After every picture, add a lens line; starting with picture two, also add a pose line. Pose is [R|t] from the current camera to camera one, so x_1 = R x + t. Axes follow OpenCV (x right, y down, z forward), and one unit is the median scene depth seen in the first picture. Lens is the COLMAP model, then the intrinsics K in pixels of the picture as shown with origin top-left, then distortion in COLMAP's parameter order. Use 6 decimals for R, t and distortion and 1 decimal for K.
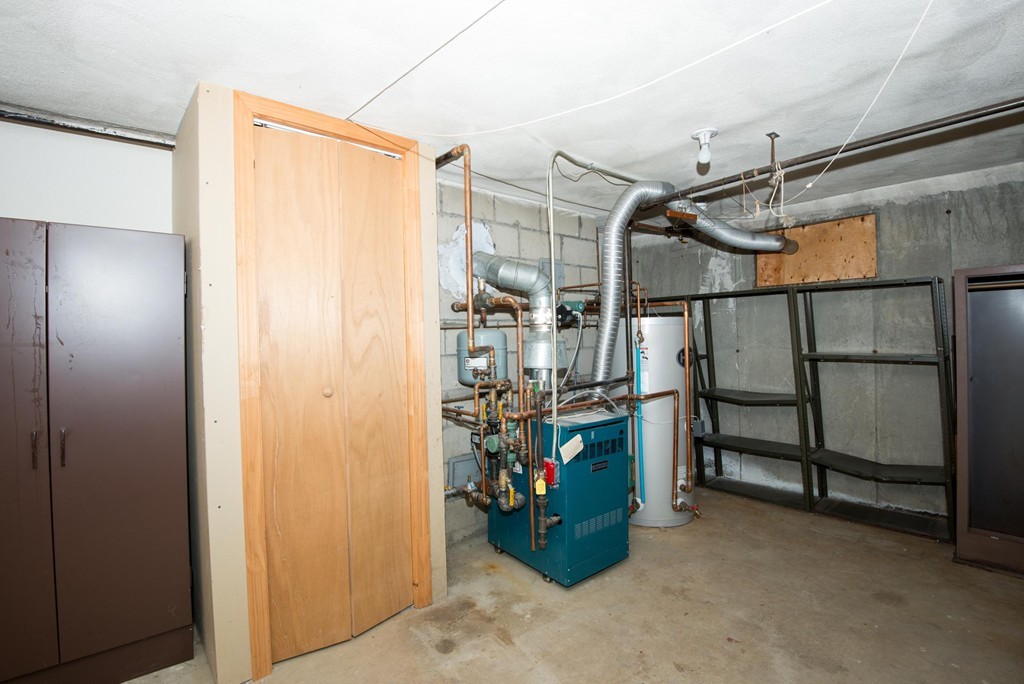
lens RADIAL K [[471.3, 0, 511.4], [0, 471.3, 335.0], [0, 0, 1]] dist [-0.035517, -0.000859]
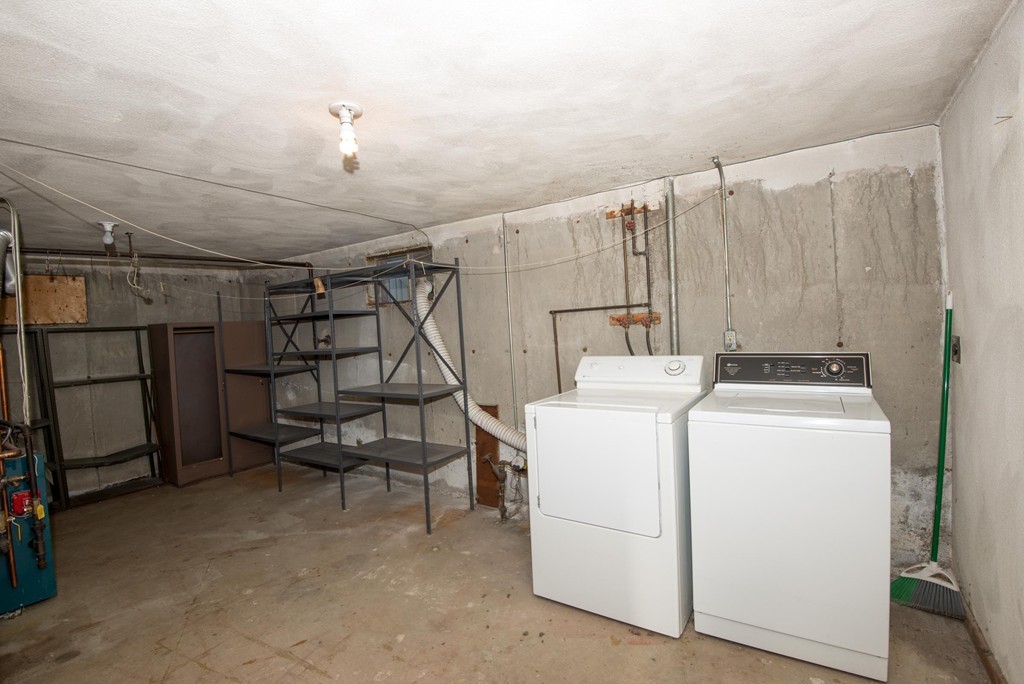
lens RADIAL K [[471.3, 0, 512.6], [0, 471.3, 342.3], [0, 0, 1]] dist [-0.035517, -0.000859]
pose [[-0.252980, 0.001809, 0.967470, -0.860799], [0.064217, 0.997824, 0.014926, -0.007246], [-0.965338, 0.065904, -0.252546, 0.125437]]
